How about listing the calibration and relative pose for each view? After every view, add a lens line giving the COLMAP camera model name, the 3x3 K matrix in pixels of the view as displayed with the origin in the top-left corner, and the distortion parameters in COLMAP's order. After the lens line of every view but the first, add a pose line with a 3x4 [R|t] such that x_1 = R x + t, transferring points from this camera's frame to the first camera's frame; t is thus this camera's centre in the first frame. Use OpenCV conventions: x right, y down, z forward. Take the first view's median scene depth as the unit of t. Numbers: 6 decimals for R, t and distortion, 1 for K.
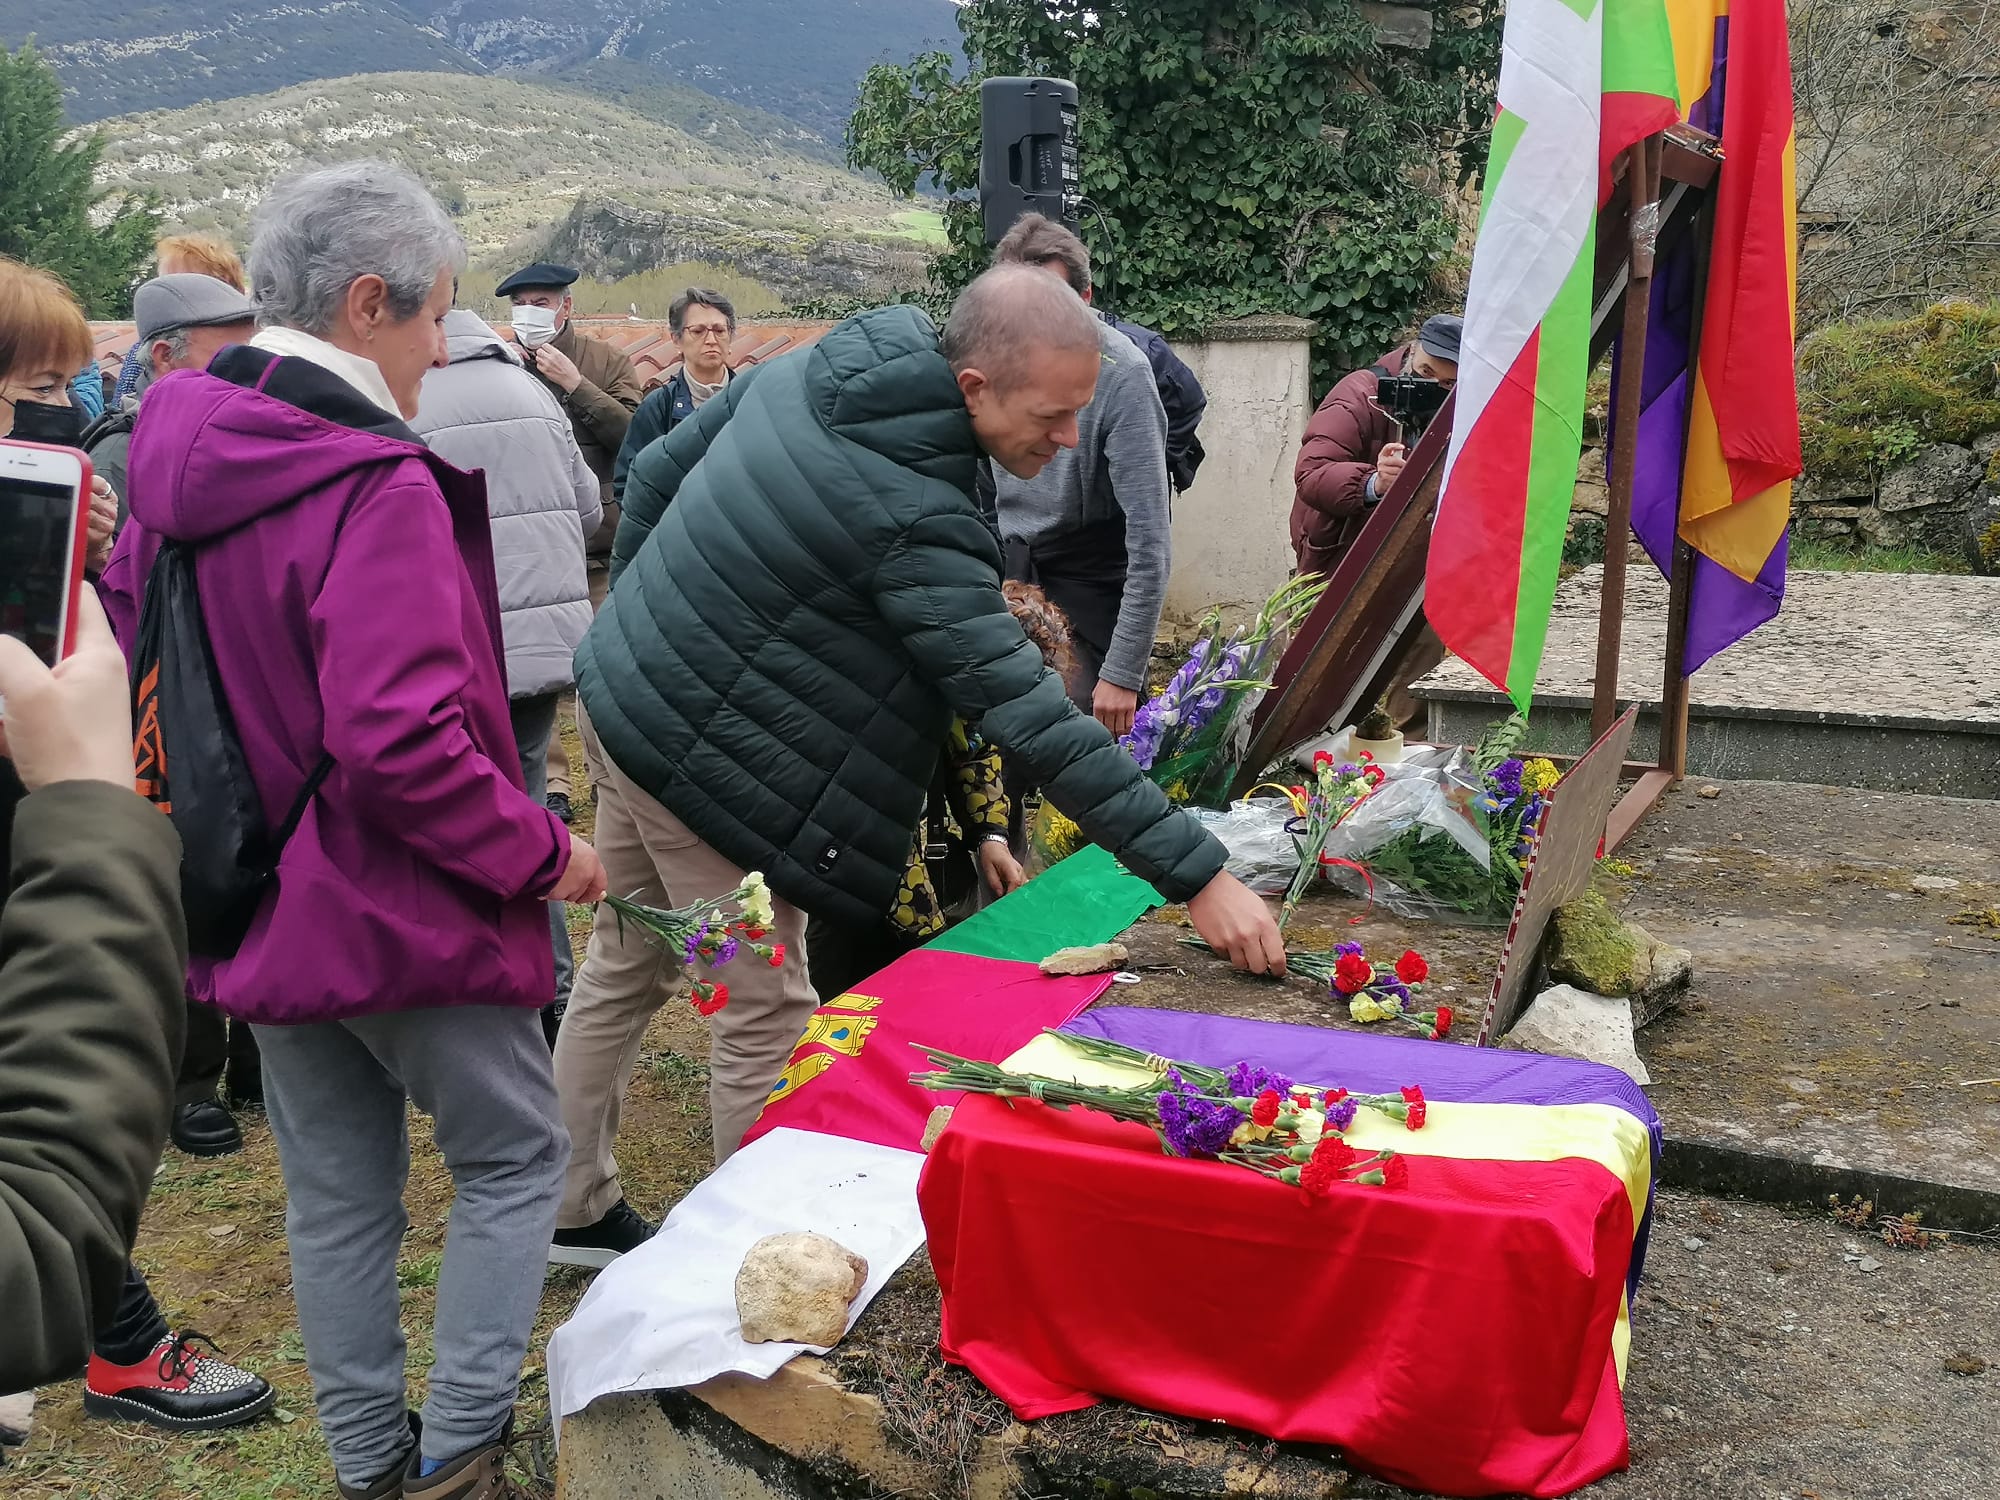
lens RADIAL K [[2066.0, 0, 998.9], [0, 2066.0, 755.4], [0, 0, 1]] dist [0.064981, -0.052749]
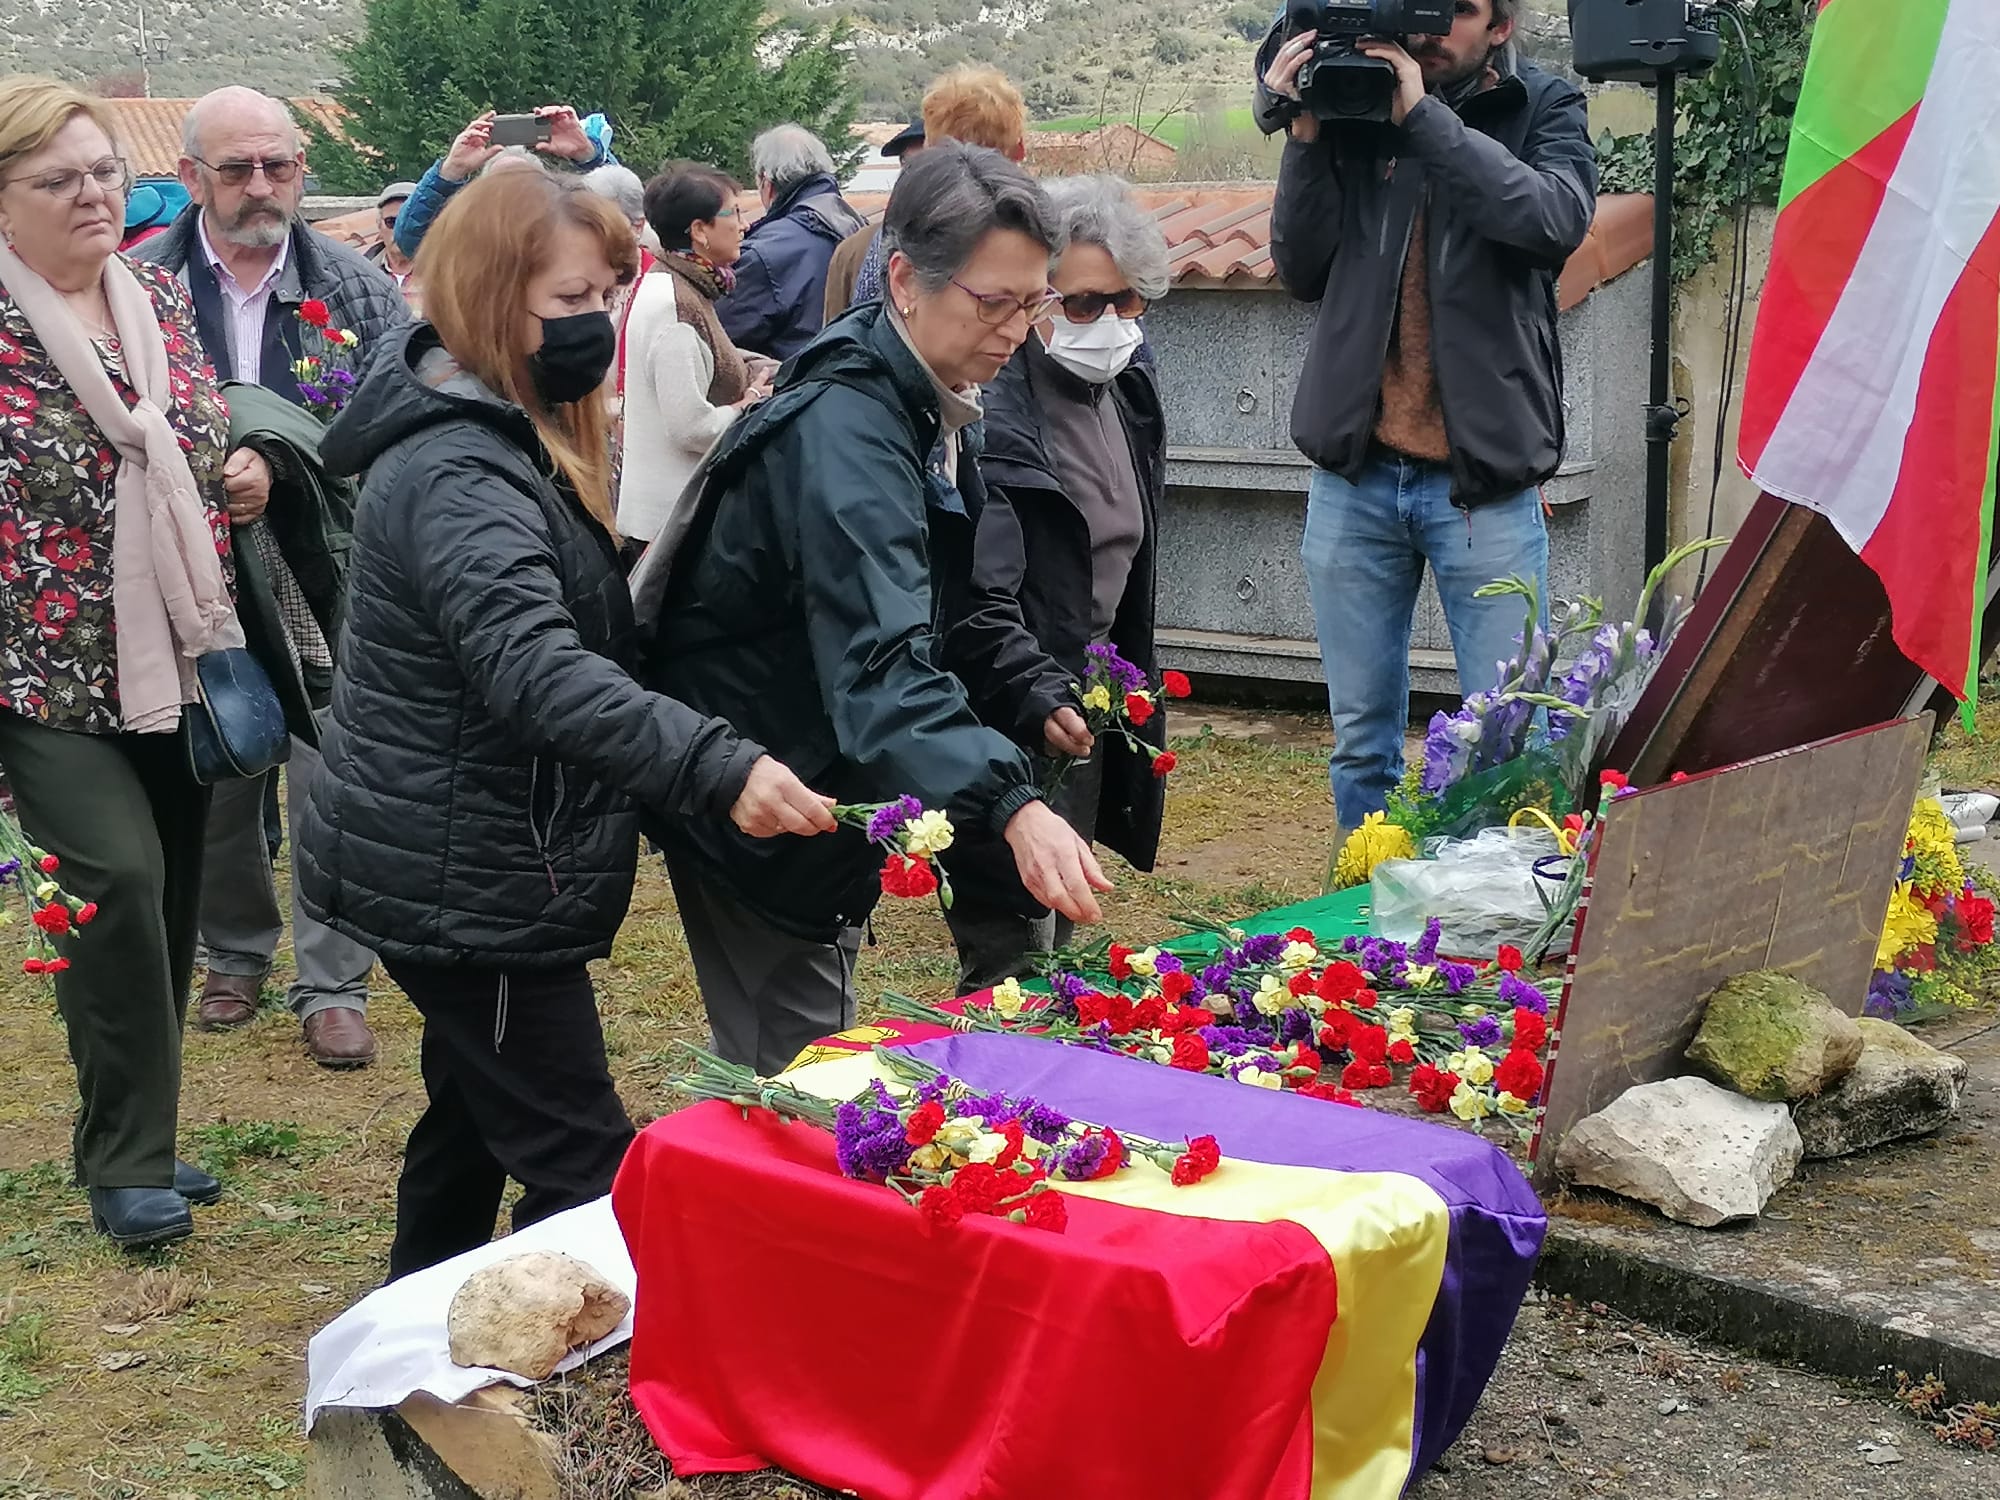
lens RADIAL K [[3090.5, 0, 998.4], [0, 3090.5, 745.5], [0, 0, 1]] dist [0.071609, -0.082285]
pose [[0.942823, 0.052813, -0.329083, 0.123907], [-0.061596, 0.997968, -0.016312, 0.008368], [0.327552, 0.035650, 0.944160, -0.036951]]
